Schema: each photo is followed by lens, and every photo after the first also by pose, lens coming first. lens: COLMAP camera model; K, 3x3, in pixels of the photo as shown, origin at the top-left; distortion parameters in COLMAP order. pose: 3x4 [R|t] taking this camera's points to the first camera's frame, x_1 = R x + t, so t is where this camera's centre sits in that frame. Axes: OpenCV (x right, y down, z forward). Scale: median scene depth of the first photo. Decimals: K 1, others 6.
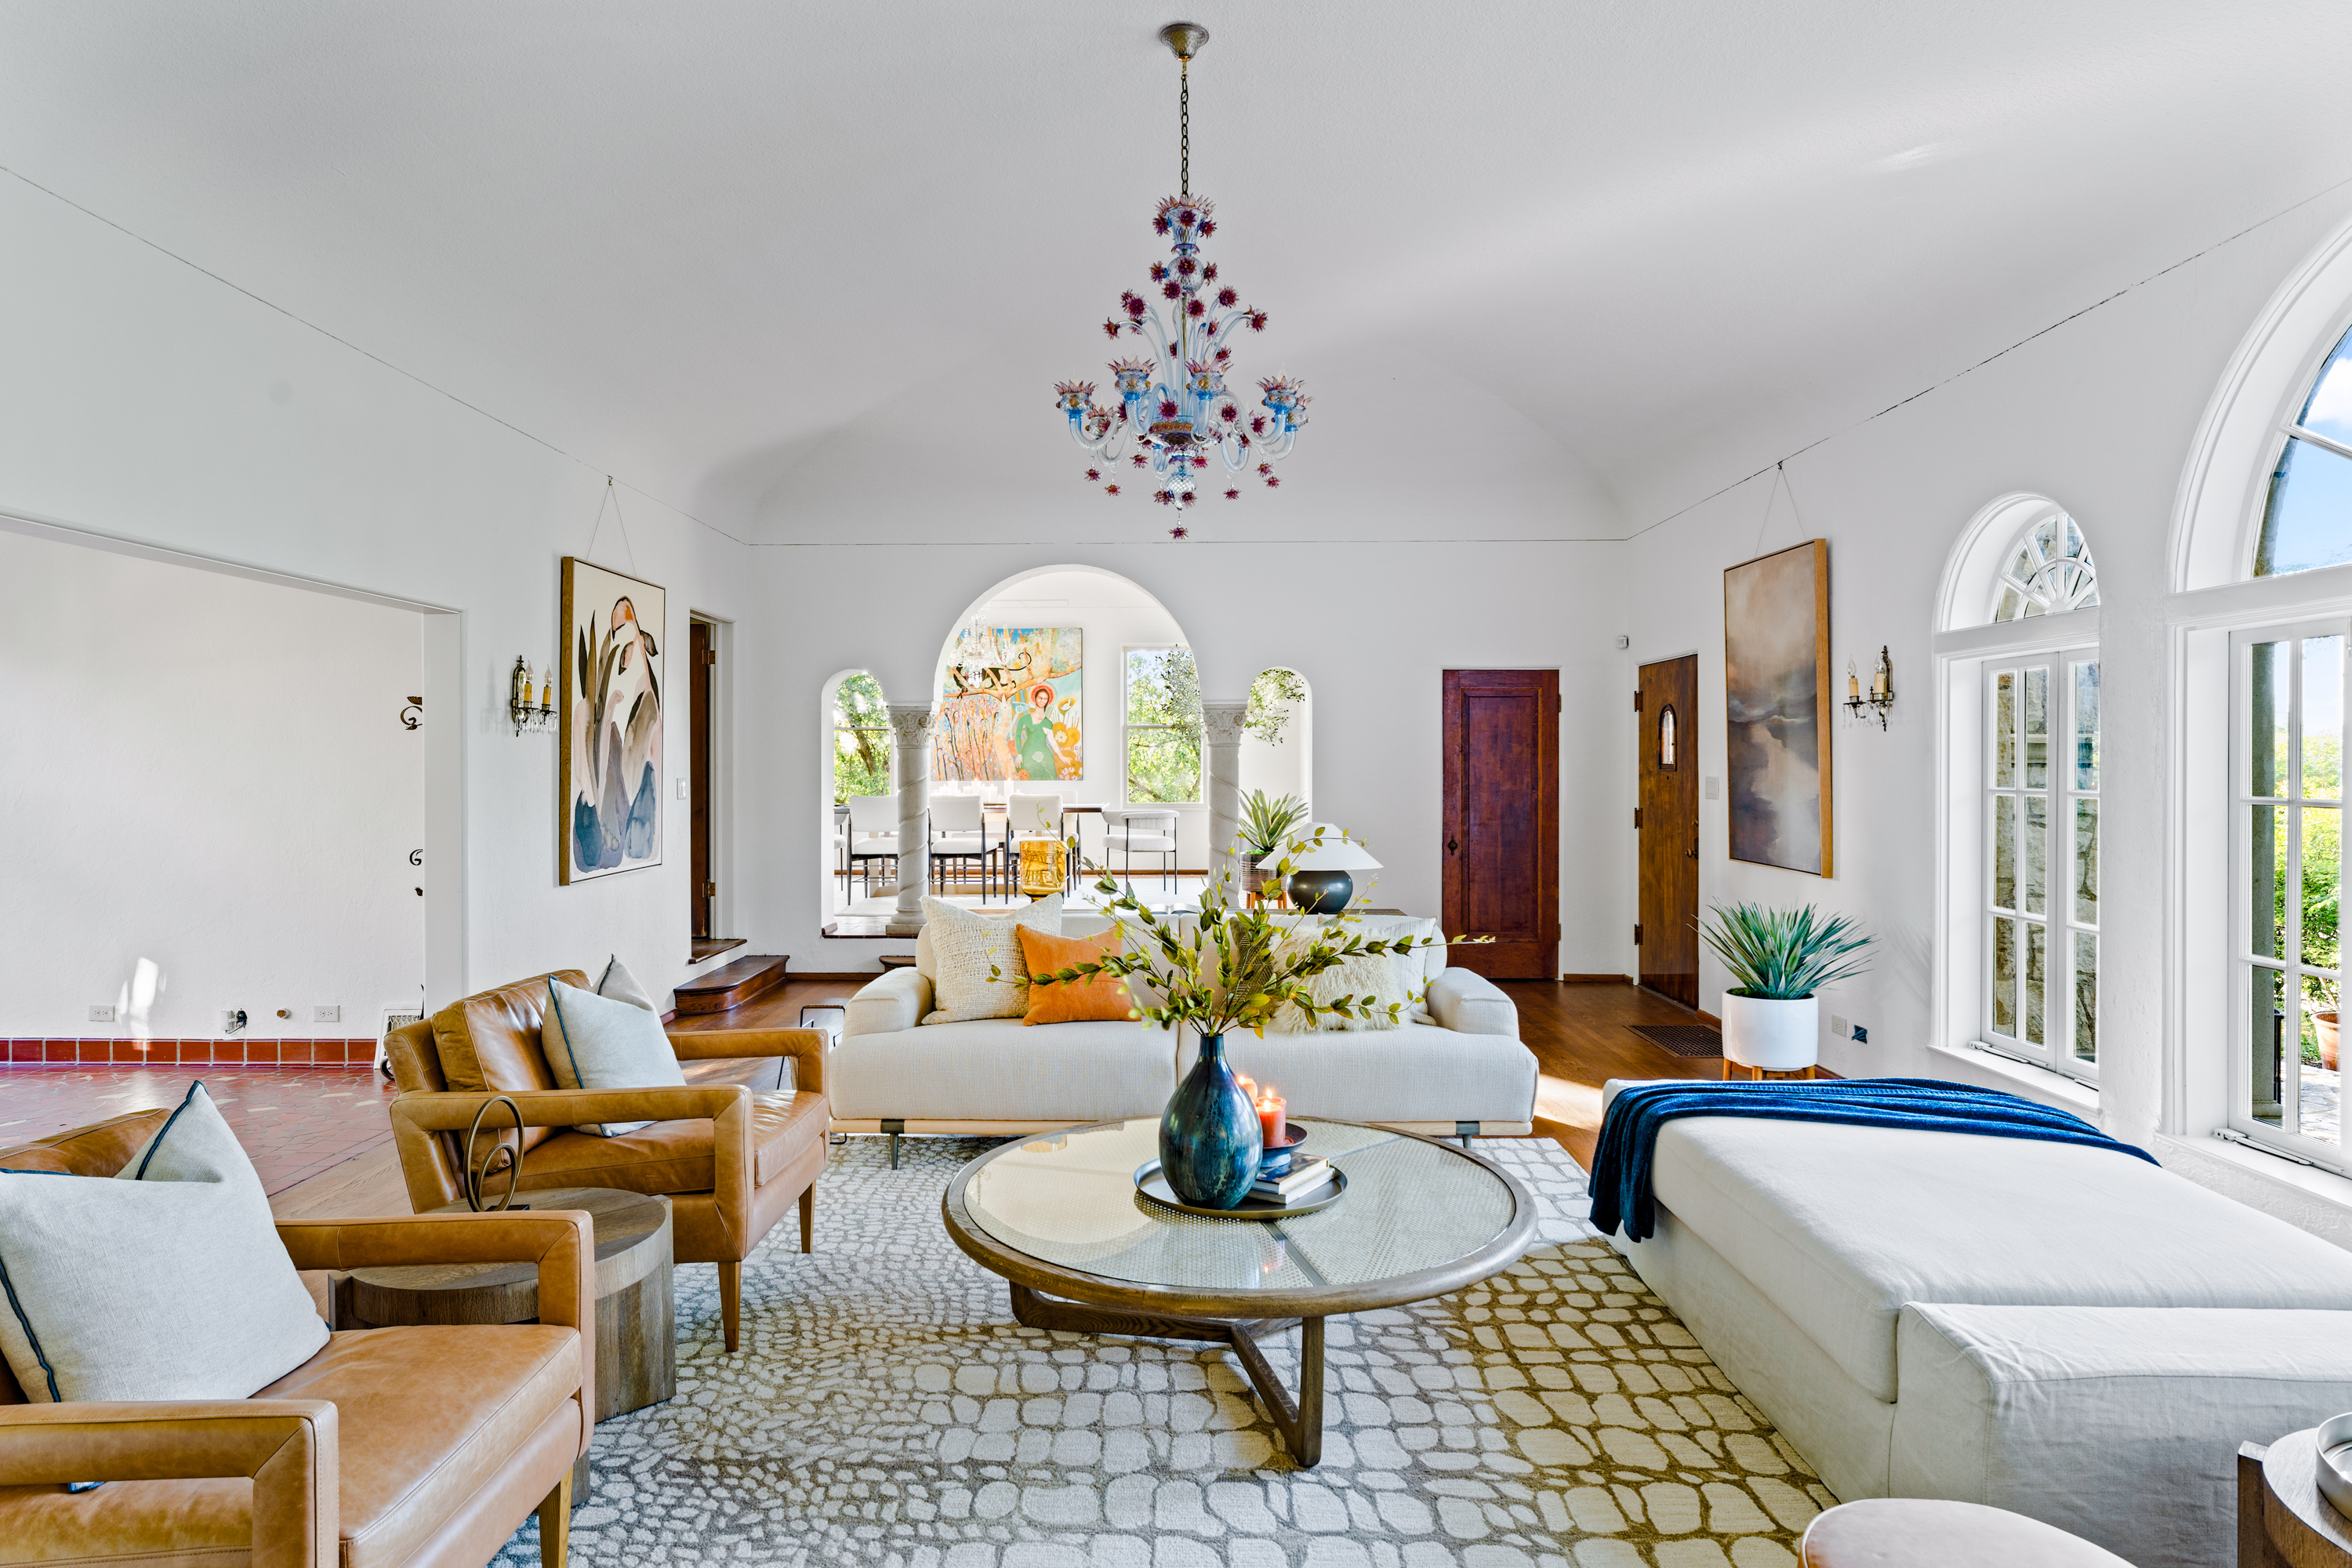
lens RADIAL K [[1369.1, 0, 1178.1], [0, 1369.1, 765.0], [0, 0, 1]] dist [-0.008701, 0.001456]
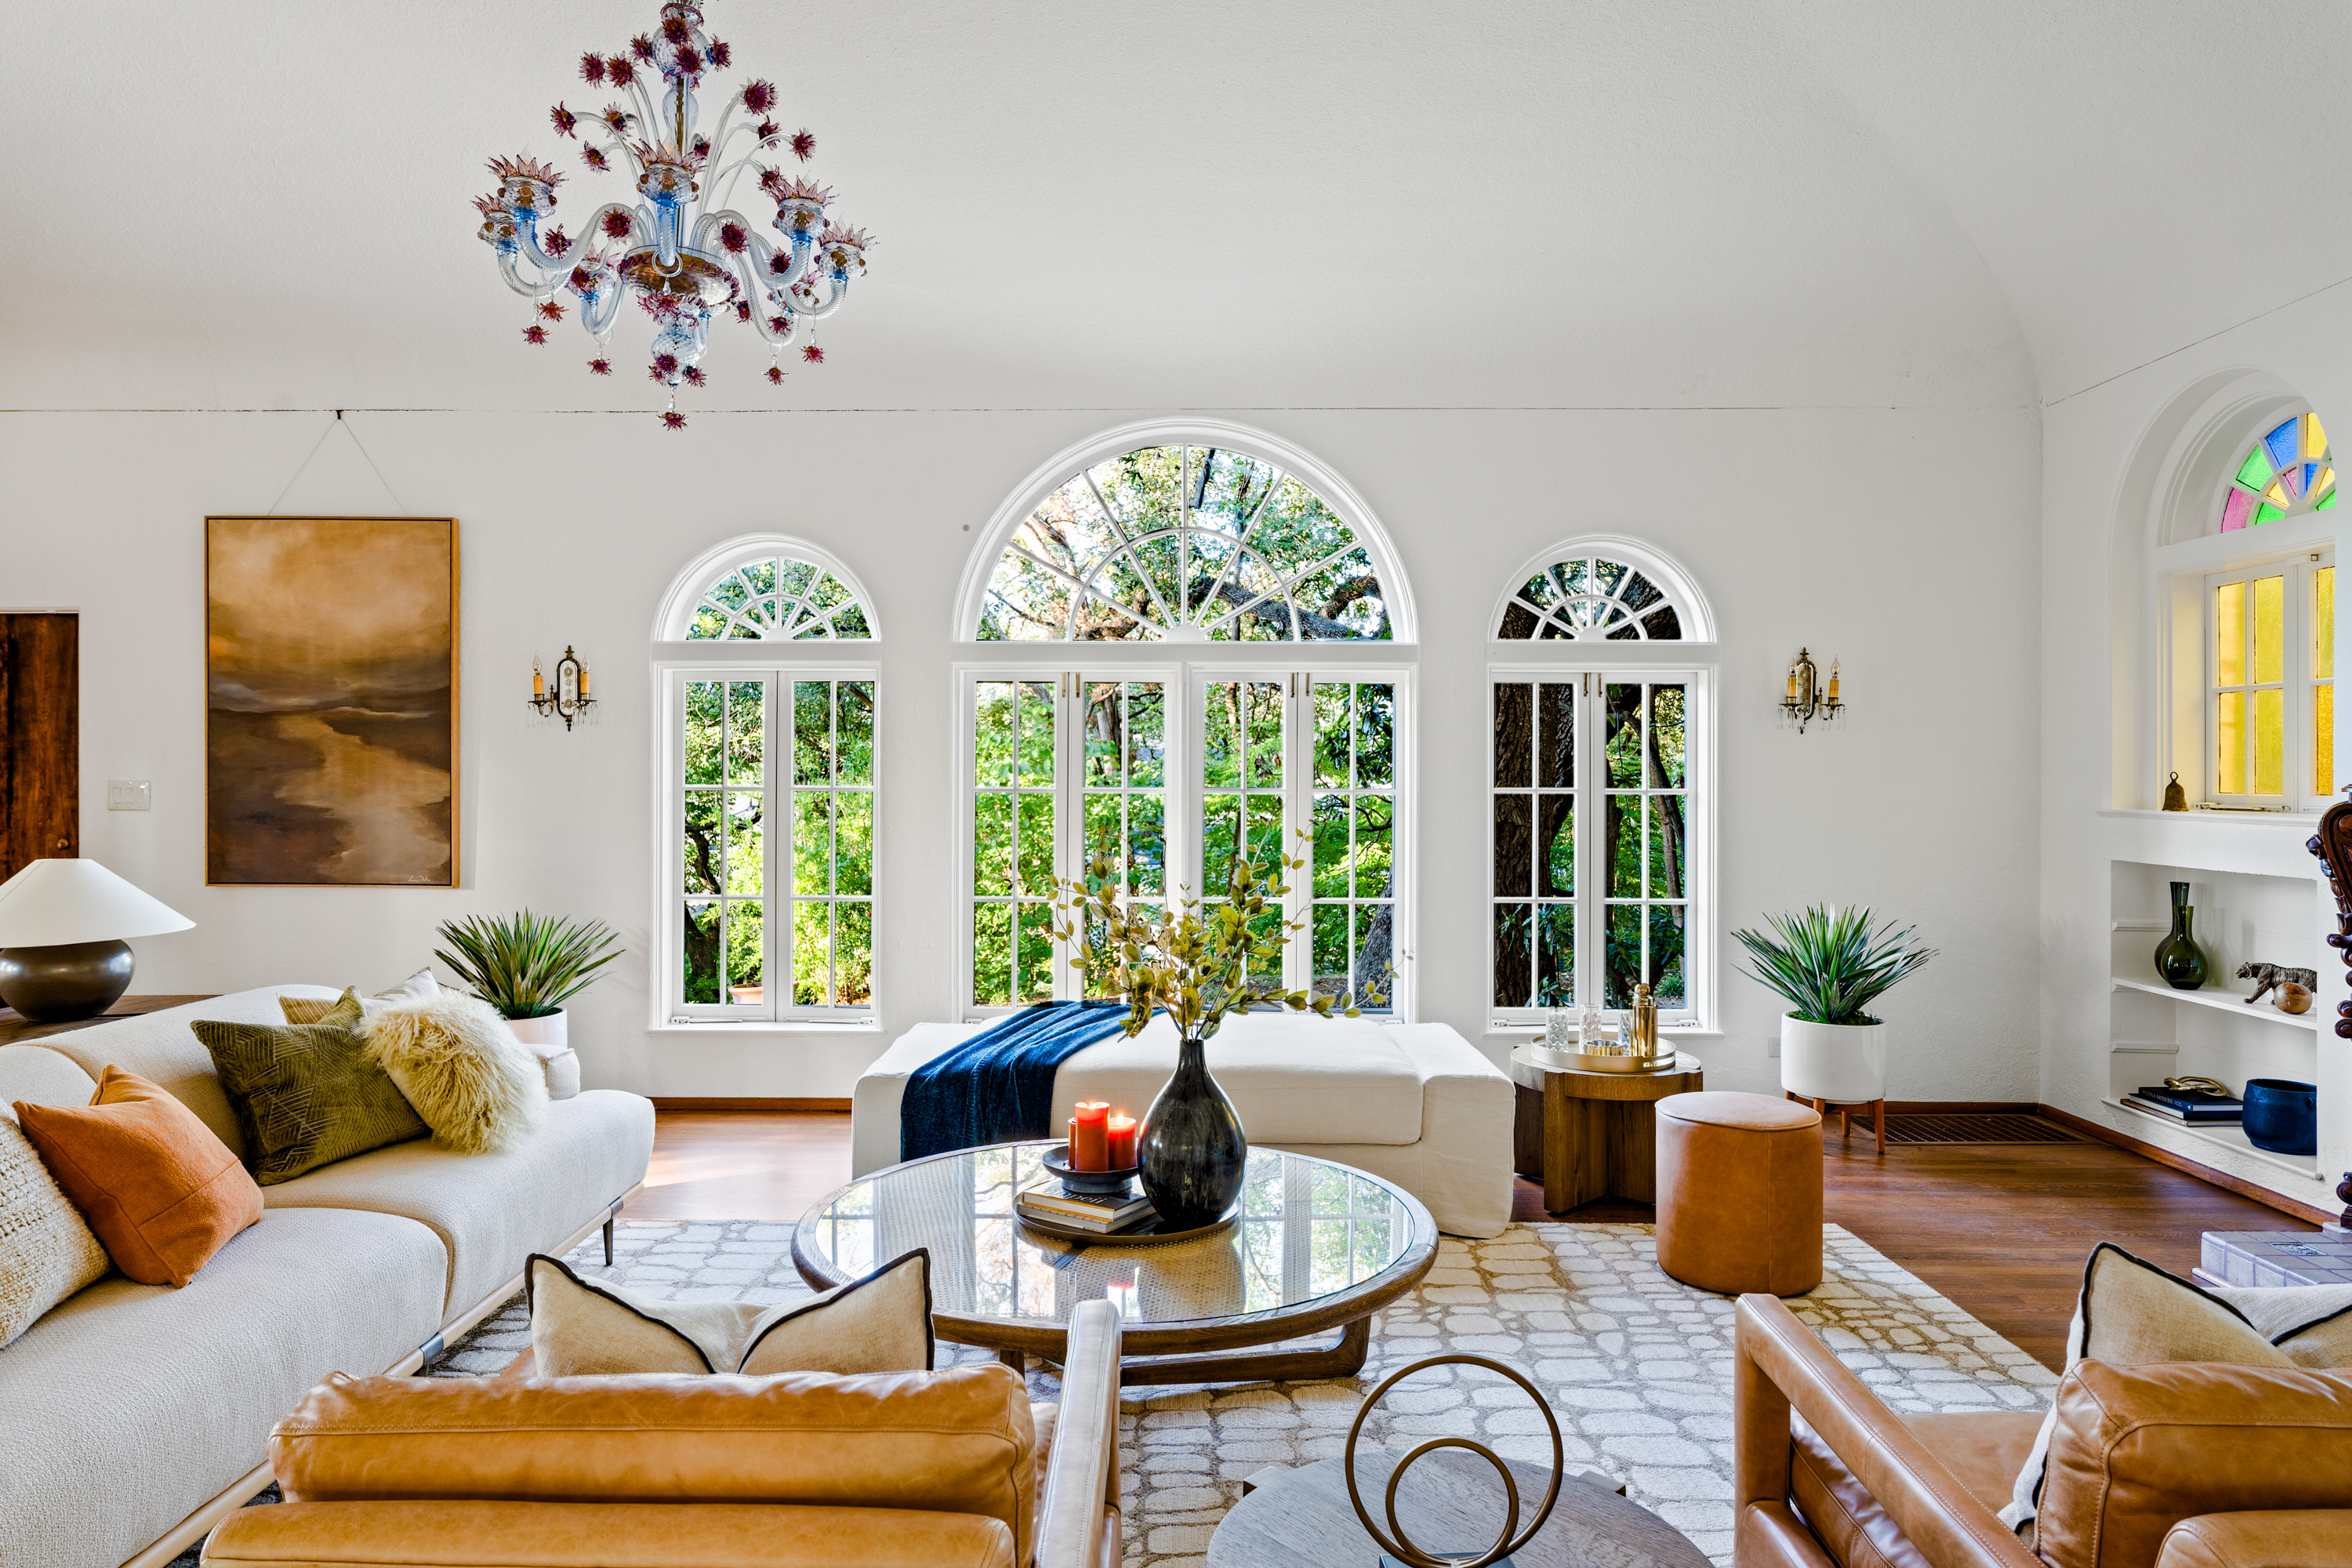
lens RADIAL K [[1439.2, 0, 1184.7], [0, 1439.2, 771.5], [0, 0, 1]] dist [-0.003415, -0.000583]
pose [[-0.000497, 0.001308, 0.999999, -0.713472], [0.000635, 0.999999, -0.001308, 0.008095], [-1.000000, 0.000634, -0.000498, 0.734726]]
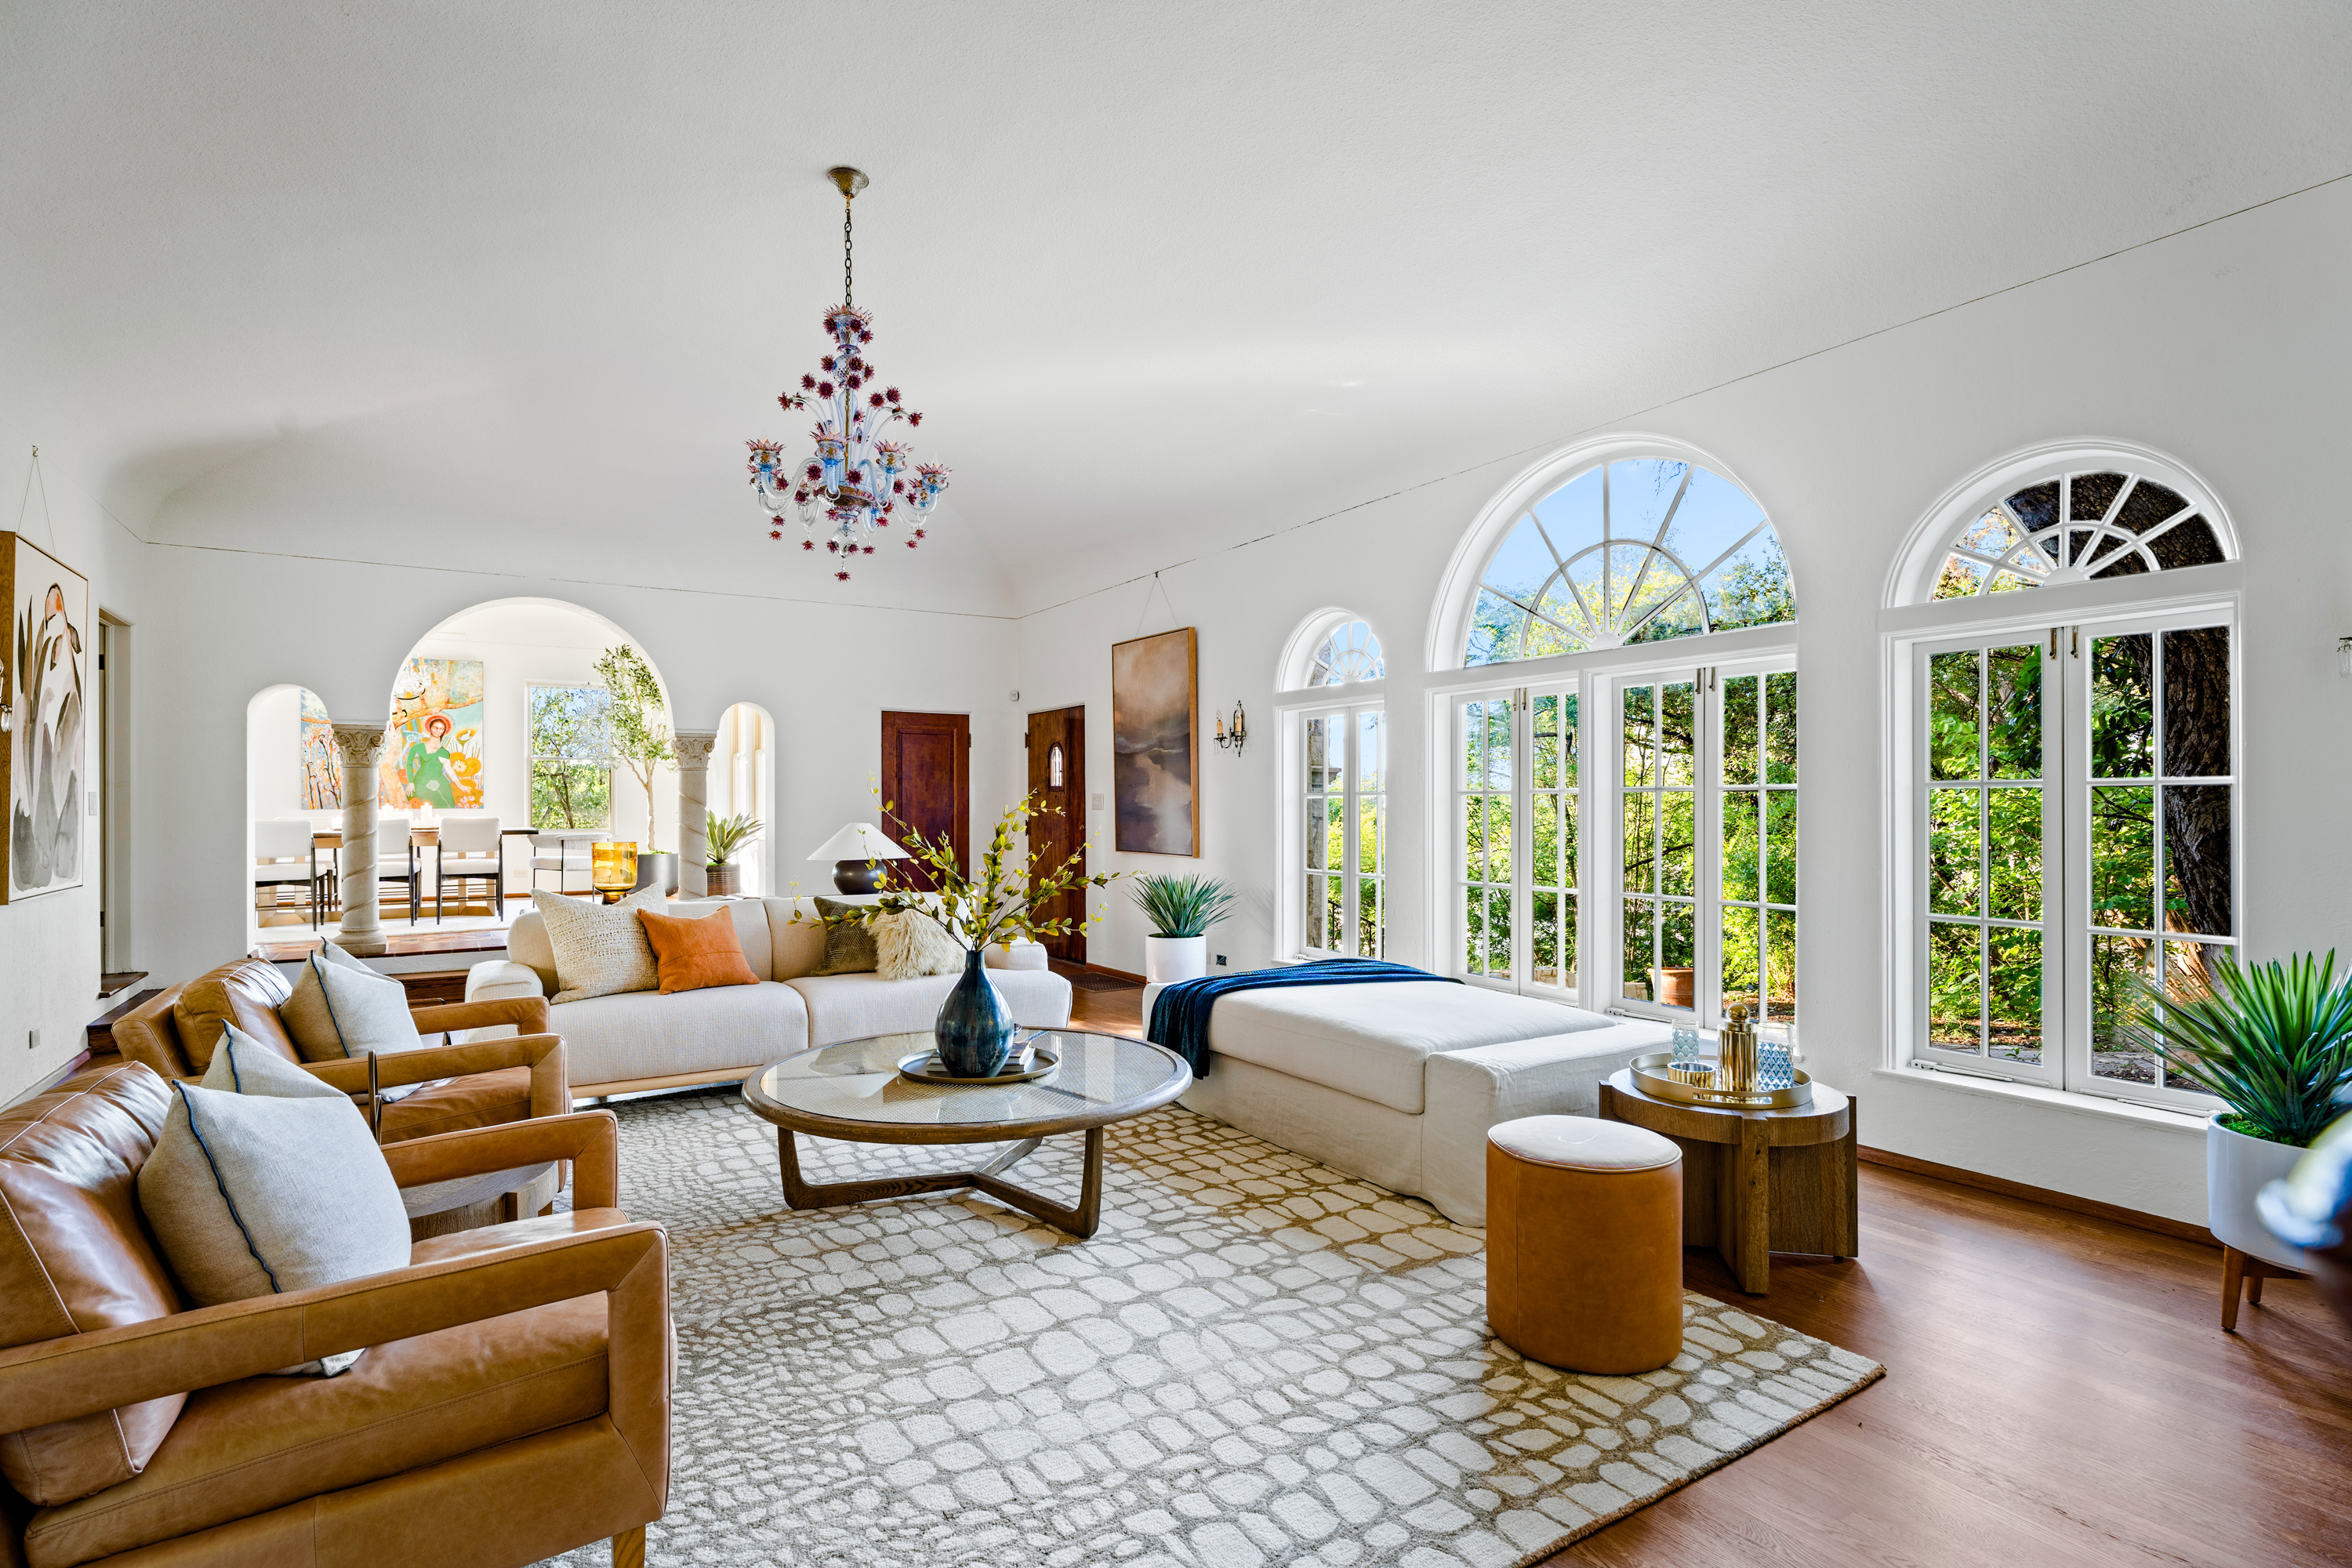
lens RADIAL K [[1140.9, 0, 1181.4], [0, 1140.9, 804.7], [0, 0, 1]] dist [-0.005075, 0.001629]
pose [[0.838009, -0.002309, 0.545652, -0.304086], [0.004820, 0.999983, -0.003171, 0.042411], [-0.545635, 0.005287, 0.838006, -0.034737]]
